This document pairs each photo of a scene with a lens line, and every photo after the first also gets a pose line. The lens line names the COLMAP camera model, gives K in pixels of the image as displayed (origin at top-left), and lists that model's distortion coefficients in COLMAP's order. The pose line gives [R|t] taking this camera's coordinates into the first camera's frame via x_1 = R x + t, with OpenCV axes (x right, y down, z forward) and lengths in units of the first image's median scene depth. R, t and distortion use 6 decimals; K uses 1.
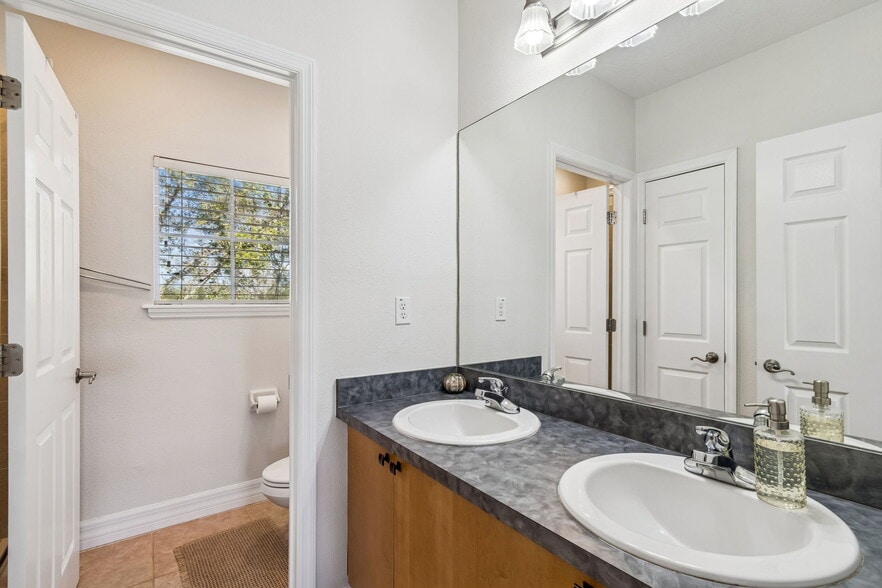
lens RADIAL K [[398.4, 0, 439.3], [0, 398.4, 299.1], [0, 0, 1]] dist [0.001226, 0.000268]
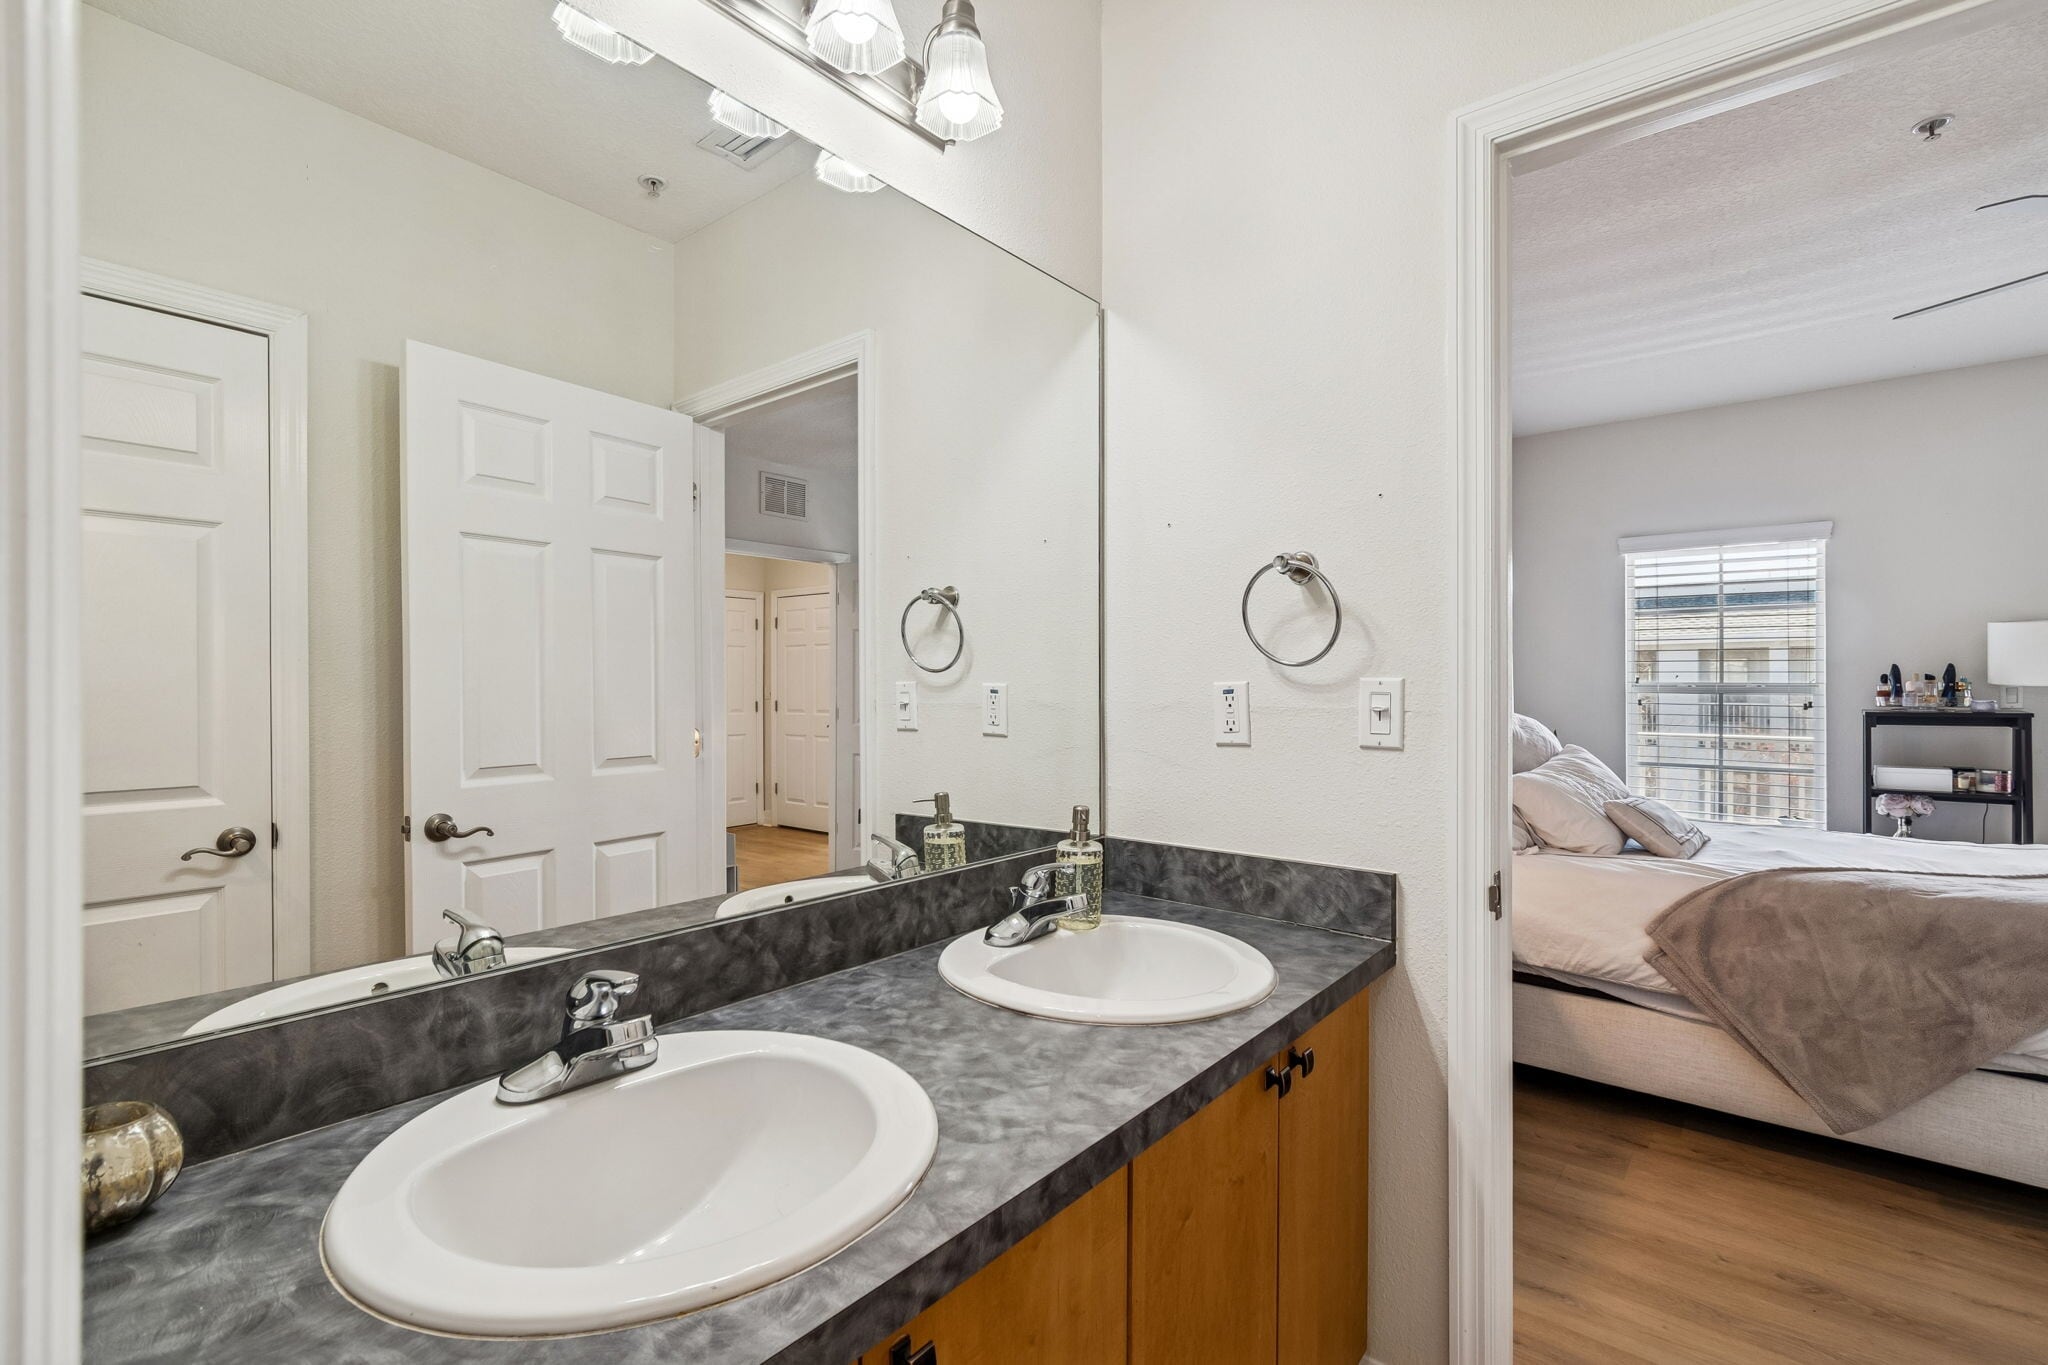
lens RADIAL K [[925.2, 0, 1026.6], [0, 925.2, 683.3], [0, 0, 1]] dist [0.001226, 0.000268]
pose [[-0.257034, 0.005582, 0.966386, -0.703276], [-0.005827, 0.999956, -0.007326, 0.005696], [-0.966385, -0.007514, -0.256990, 1.117501]]
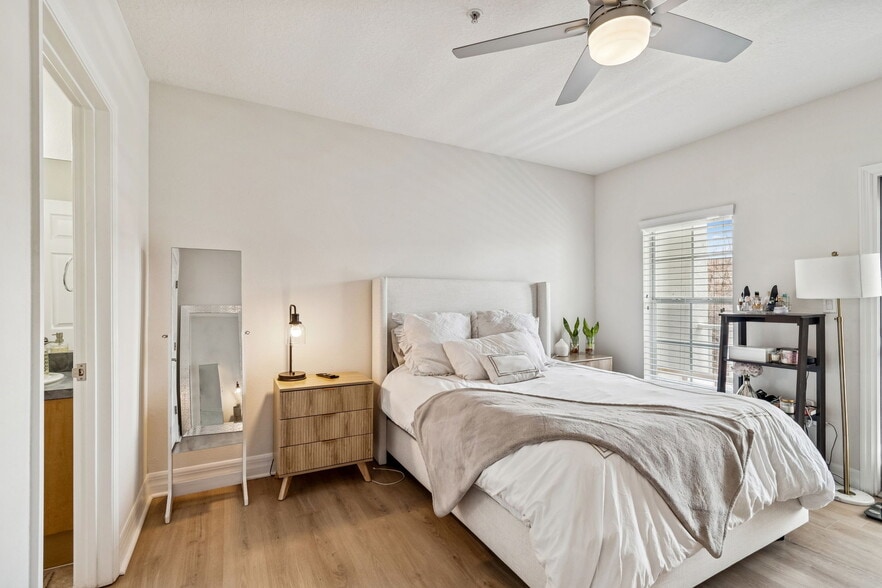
lens RADIAL K [[409.9, 0, 435.1], [0, 409.9, 300.2], [0, 0, 1]] dist [0.006269, 0.001621]
pose [[0.135230, 0.003891, 0.990807, -1.070798], [-0.006002, 0.999977, -0.003108, 0.000141], [-0.990796, -0.005527, 0.135250, -1.369864]]
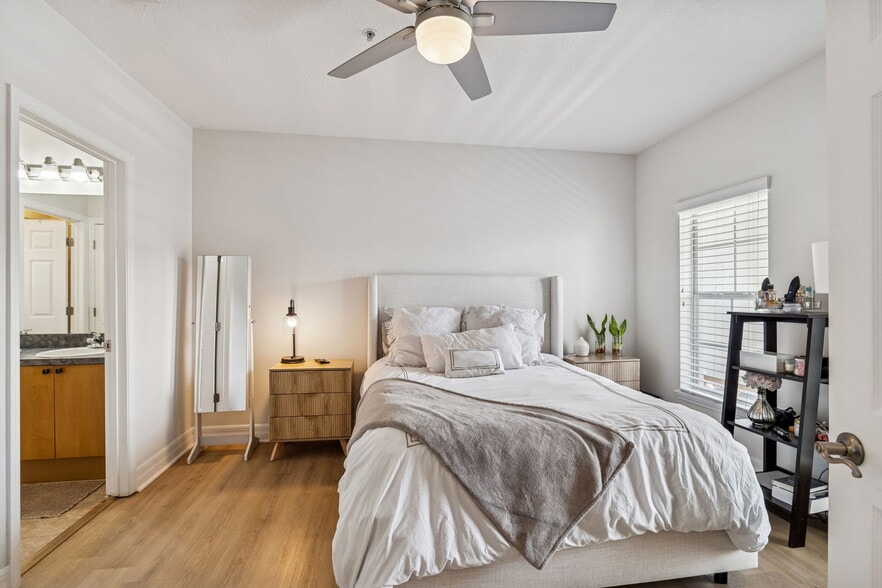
lens RADIAL K [[409.9, 0, 430.1], [0, 409.9, 298.0], [0, 0, 1]] dist [0.006269, 0.001621]
pose [[0.460295, -0.003541, 0.887759, -0.872780], [-0.005562, 0.999961, 0.006872, -0.011229], [-0.887749, -0.008100, 0.460257, -2.459096]]
